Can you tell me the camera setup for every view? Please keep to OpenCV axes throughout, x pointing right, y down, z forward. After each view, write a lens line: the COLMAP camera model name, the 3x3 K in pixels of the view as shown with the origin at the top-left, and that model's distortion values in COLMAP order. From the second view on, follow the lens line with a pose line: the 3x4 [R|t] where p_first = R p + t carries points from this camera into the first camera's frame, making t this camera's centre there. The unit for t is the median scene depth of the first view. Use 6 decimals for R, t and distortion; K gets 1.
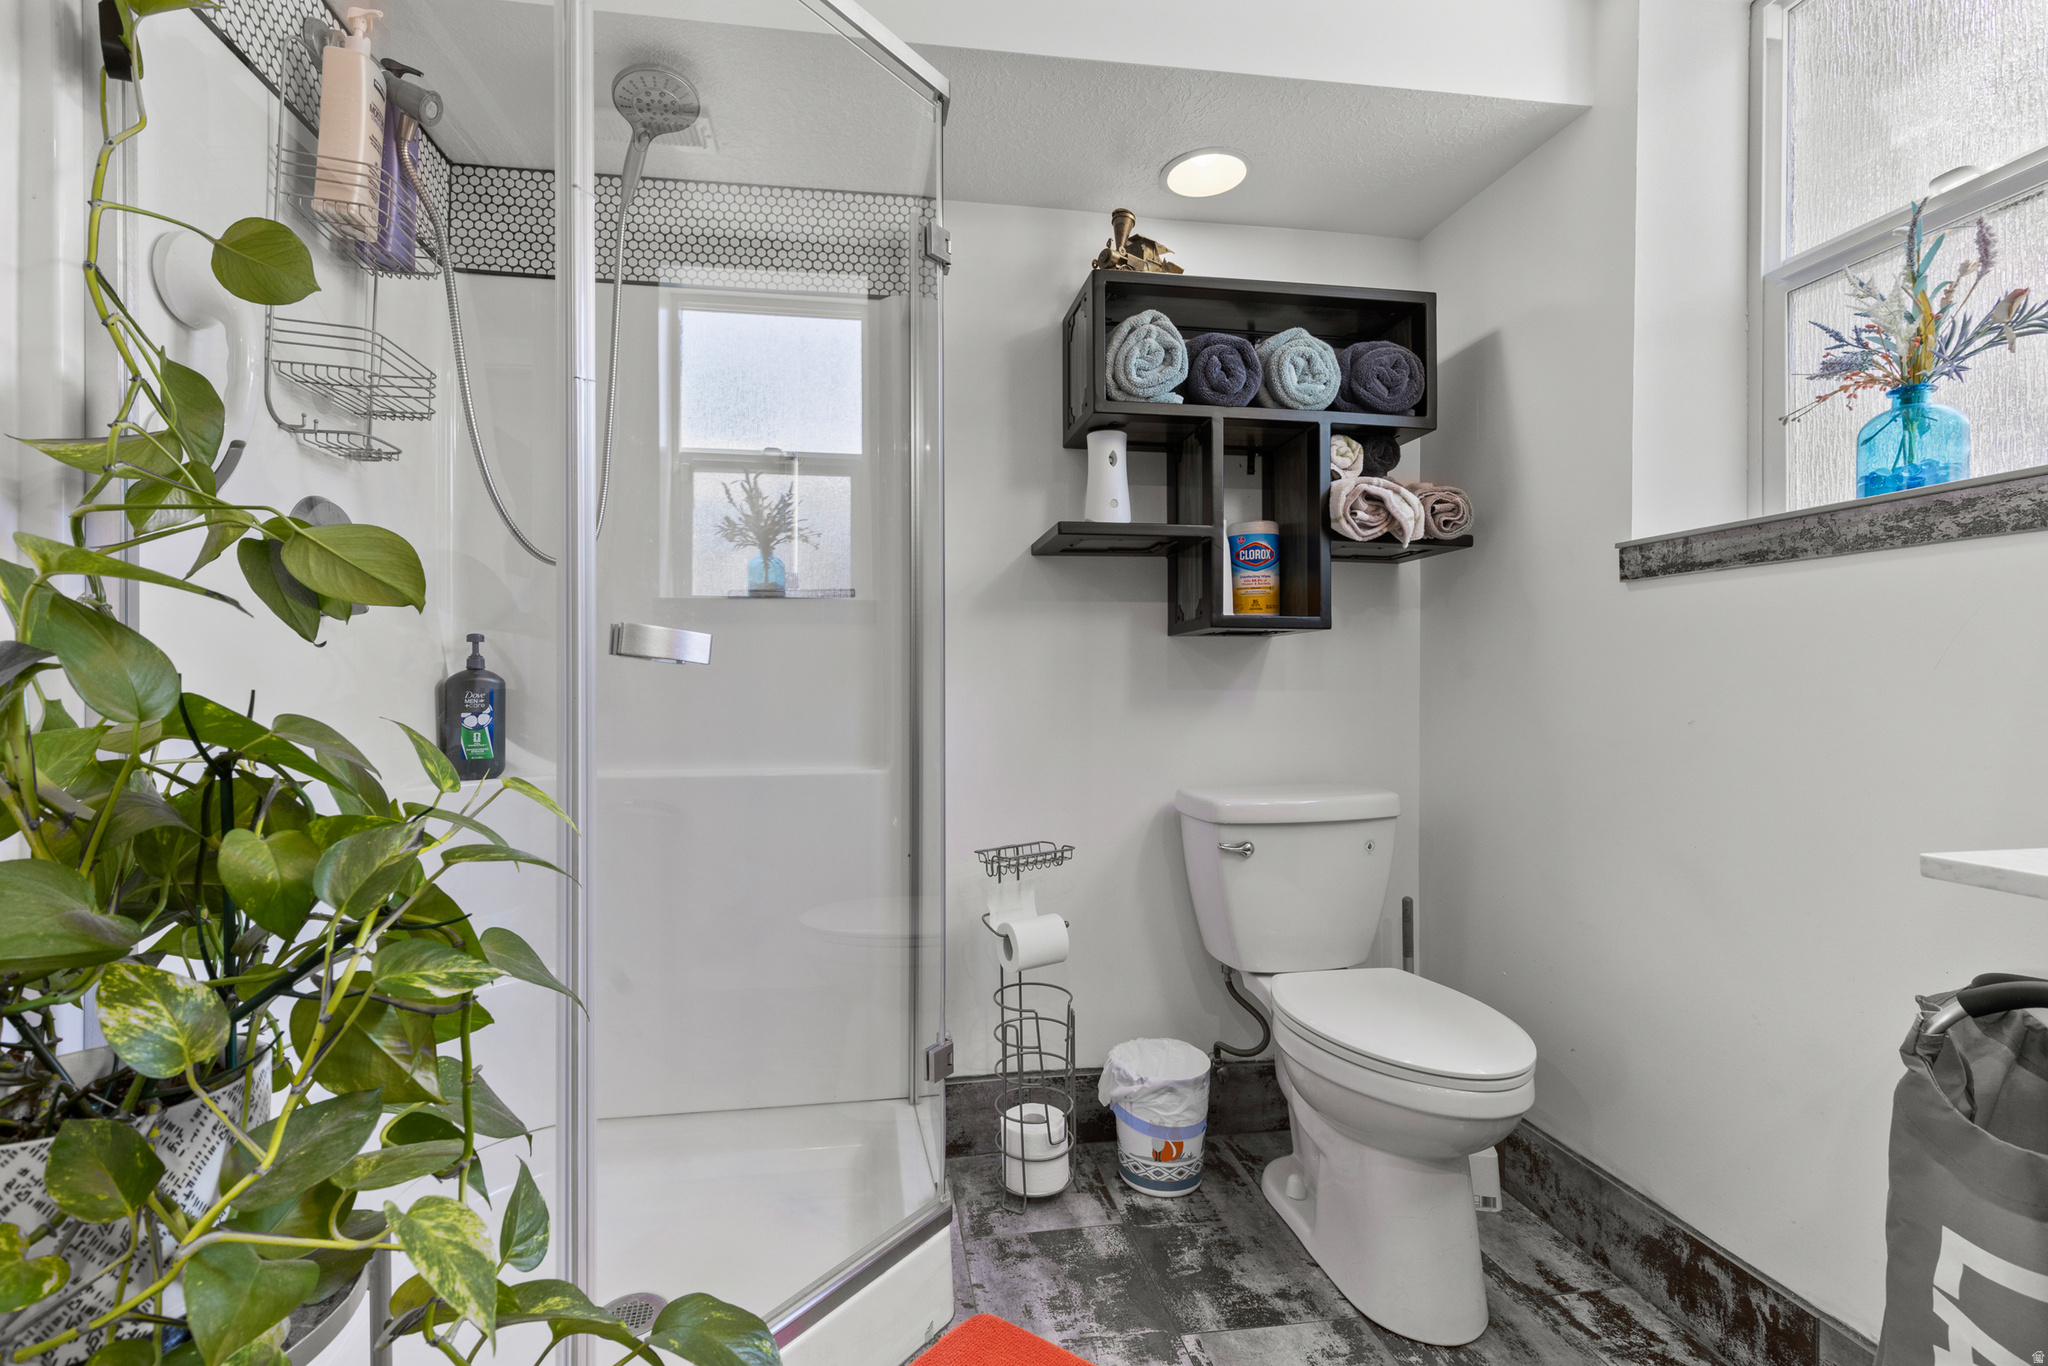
lens RADIAL K [[910.1, 0, 1024.0], [0, 910.1, 683.0], [0, 0, 1]] dist [0.005370, -0.000058]
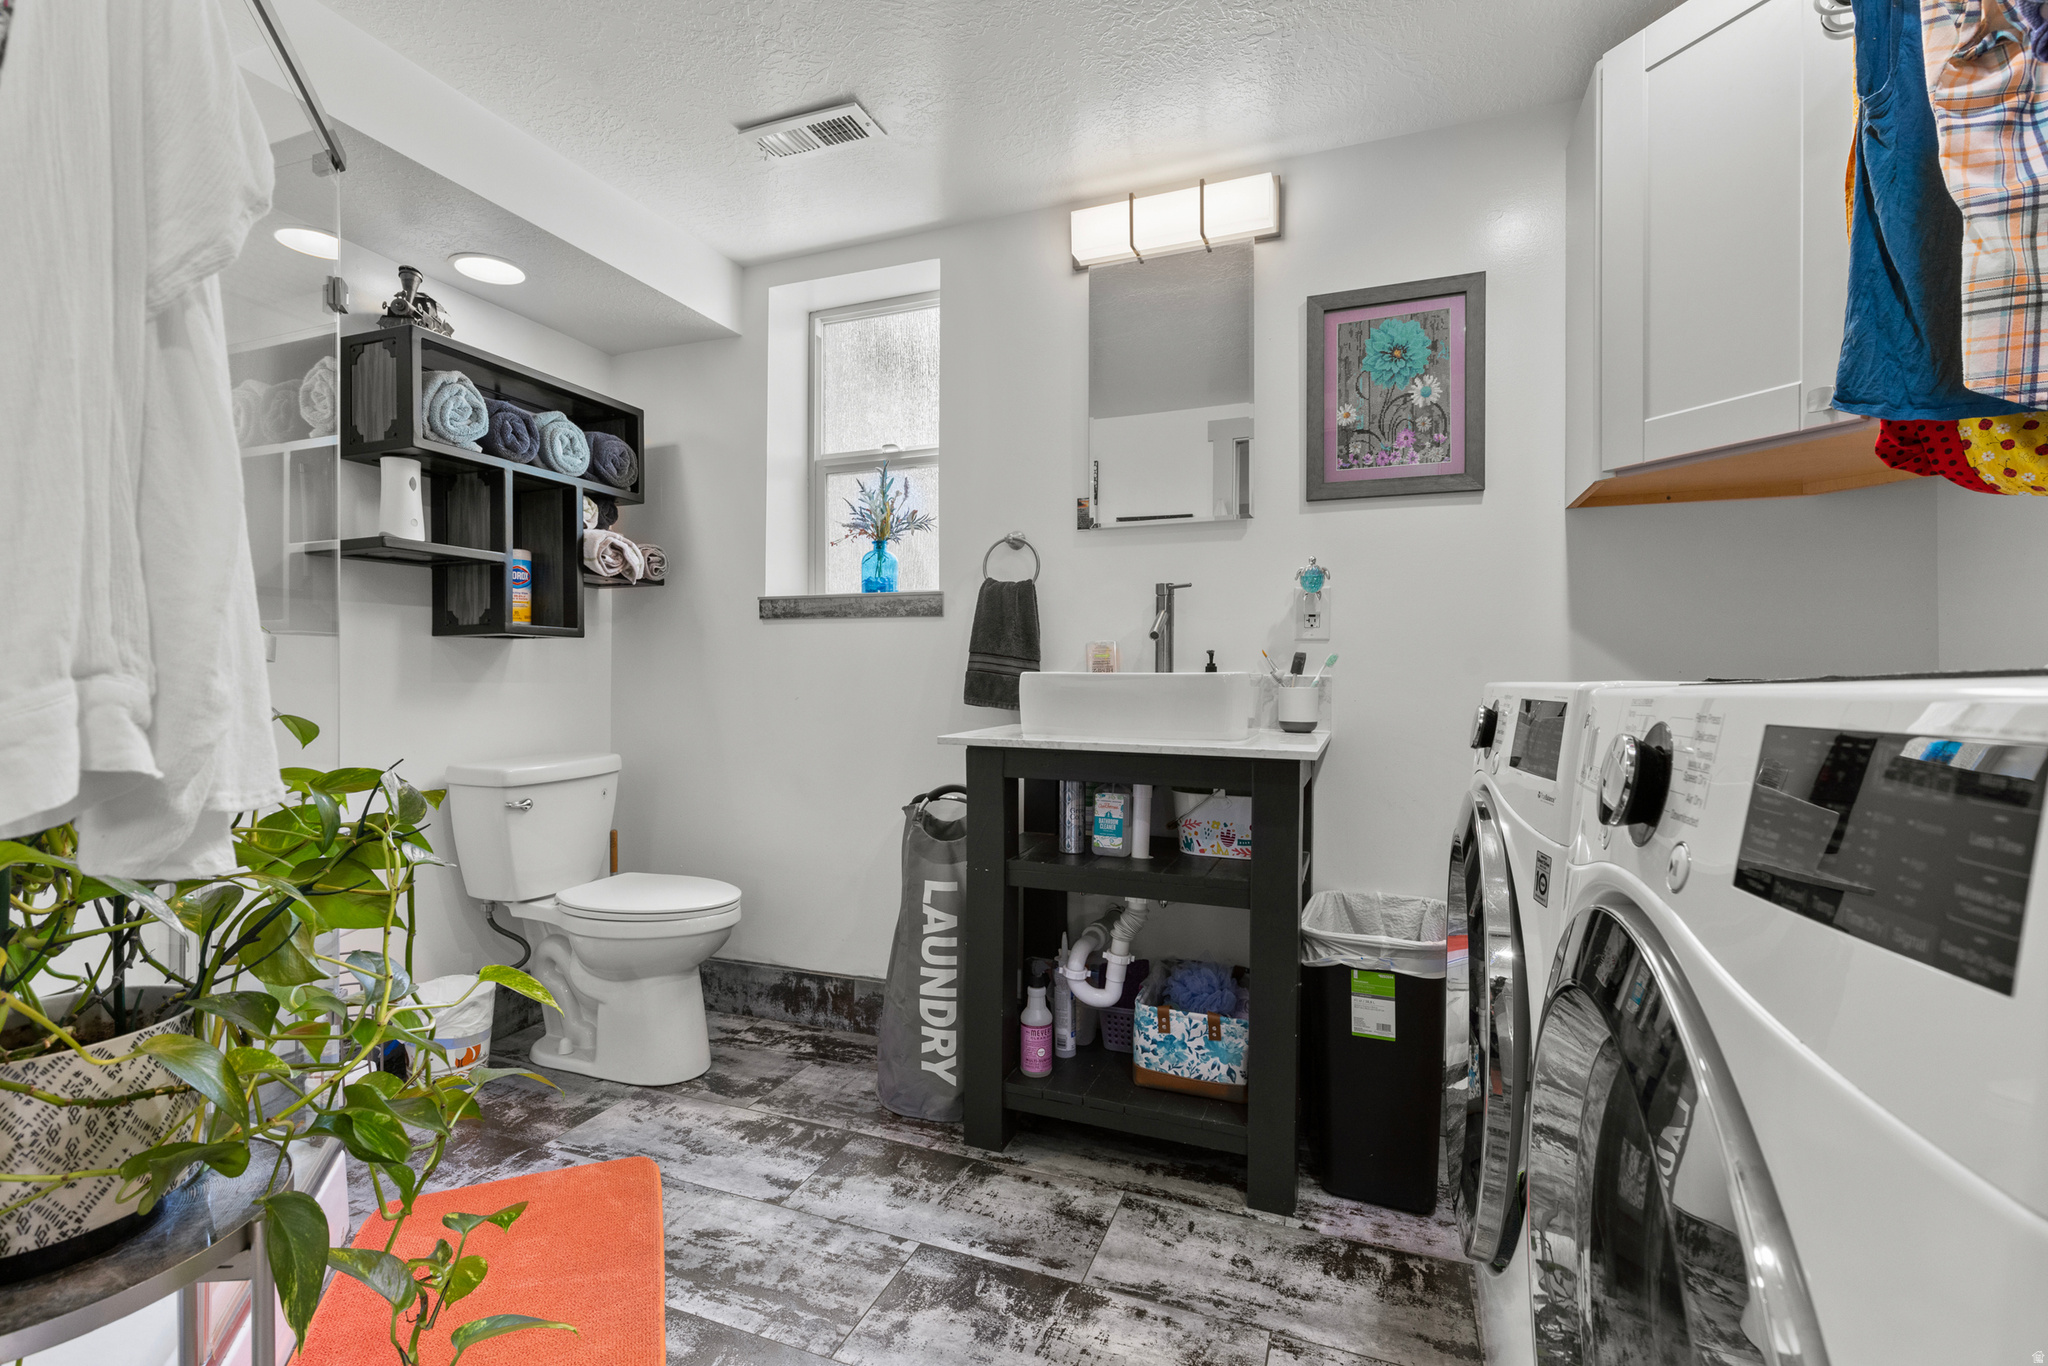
lens RADIAL K [[928.1, 0, 1017.3], [0, 928.1, 676.7], [0, 0, 1]] dist [0.001133, -0.000618]
pose [[0.489136, 0.001296, 0.872207, -0.581994], [-0.002272, 0.999997, -0.000212, -0.001474], [-0.872205, -0.001878, 0.489138, -0.265487]]
